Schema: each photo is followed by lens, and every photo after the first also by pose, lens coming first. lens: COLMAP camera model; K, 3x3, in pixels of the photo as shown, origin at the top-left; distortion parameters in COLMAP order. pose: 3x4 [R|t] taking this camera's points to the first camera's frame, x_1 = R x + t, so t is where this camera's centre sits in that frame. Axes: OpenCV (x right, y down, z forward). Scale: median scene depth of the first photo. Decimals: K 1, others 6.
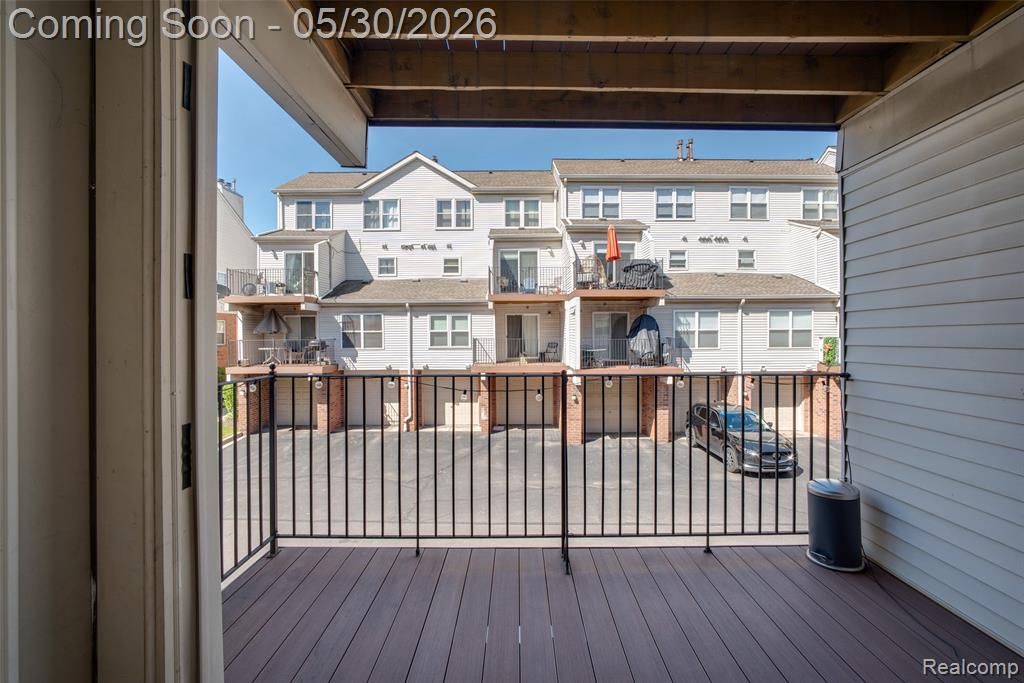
lens RADIAL K [[441.0, 0, 515.0], [0, 441.0, 336.9], [0, 0, 1]] dist [-0.001755, 0.000635]
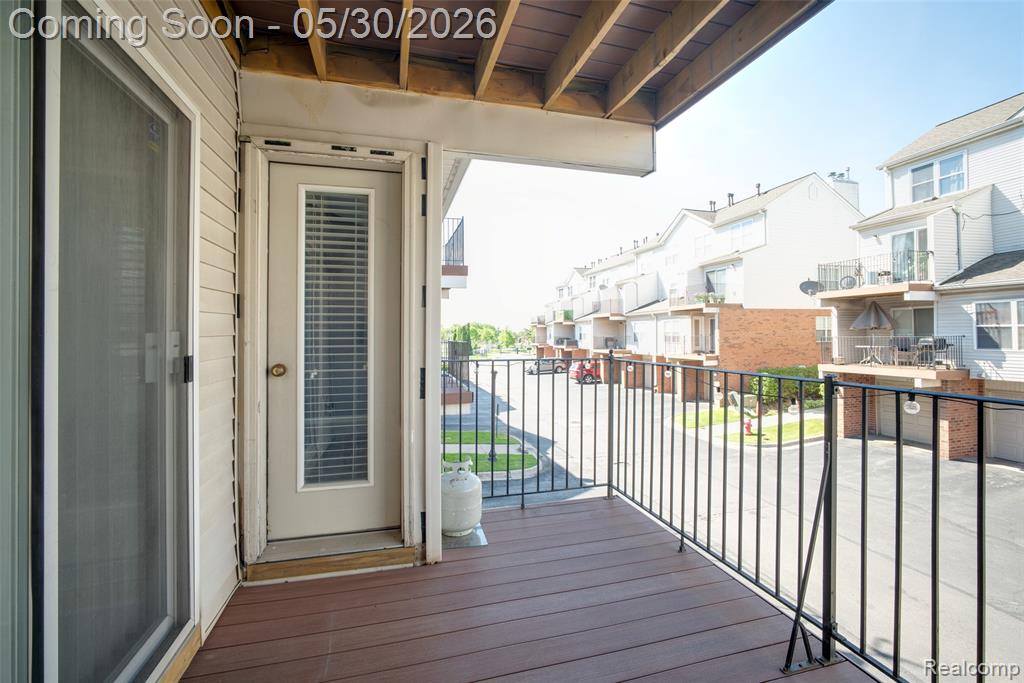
lens RADIAL K [[441.0, 0, 515.0], [0, 441.0, 336.9], [0, 0, 1]] dist [-0.001755, 0.000635]
pose [[0.284340, 0.004758, -0.958712, 0.092982], [0.000354, 0.999987, 0.005067, 0.002484], [0.958723, -0.001780, 0.284335, 0.057078]]
